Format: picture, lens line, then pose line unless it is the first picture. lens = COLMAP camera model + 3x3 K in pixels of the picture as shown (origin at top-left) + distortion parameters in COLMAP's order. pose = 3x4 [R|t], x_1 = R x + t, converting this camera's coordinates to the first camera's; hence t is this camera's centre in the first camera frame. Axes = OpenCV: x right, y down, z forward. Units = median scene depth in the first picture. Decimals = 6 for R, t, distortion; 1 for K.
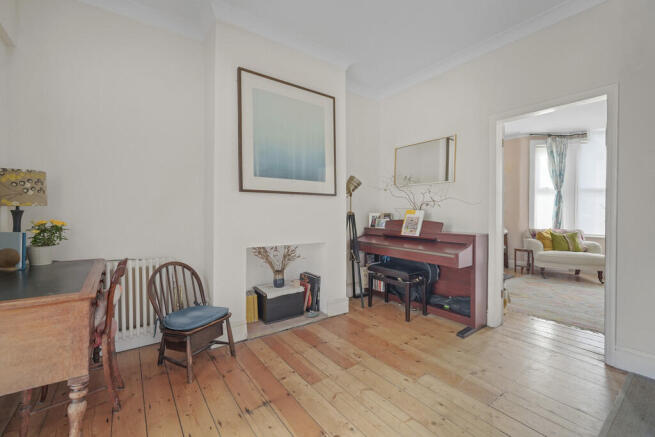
lens RADIAL K [[274.4, 0, 310.7], [0, 274.4, 209.2], [0, 0, 1]] dist [0.001190, -0.000043]
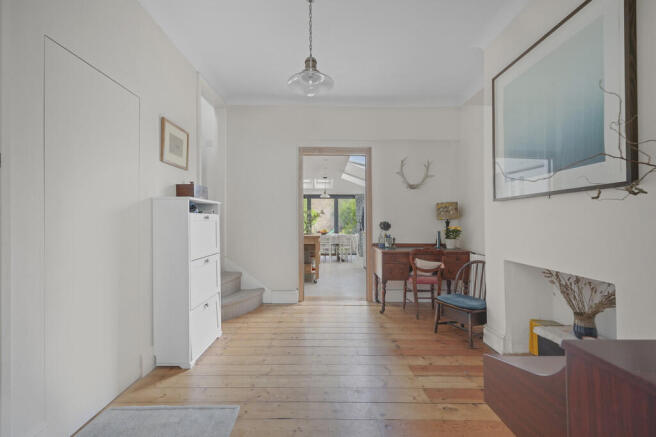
lens RADIAL K [[274.8, 0, 325.4], [0, 274.8, 217.9], [0, 0, 1]] dist [0.001190, -0.000043]
pose [[-0.543996, -0.001353, -0.839087, 1.054837], [-0.002679, 0.999996, 0.000124, -0.003411], [0.839084, 0.002315, -0.543997, 1.178657]]
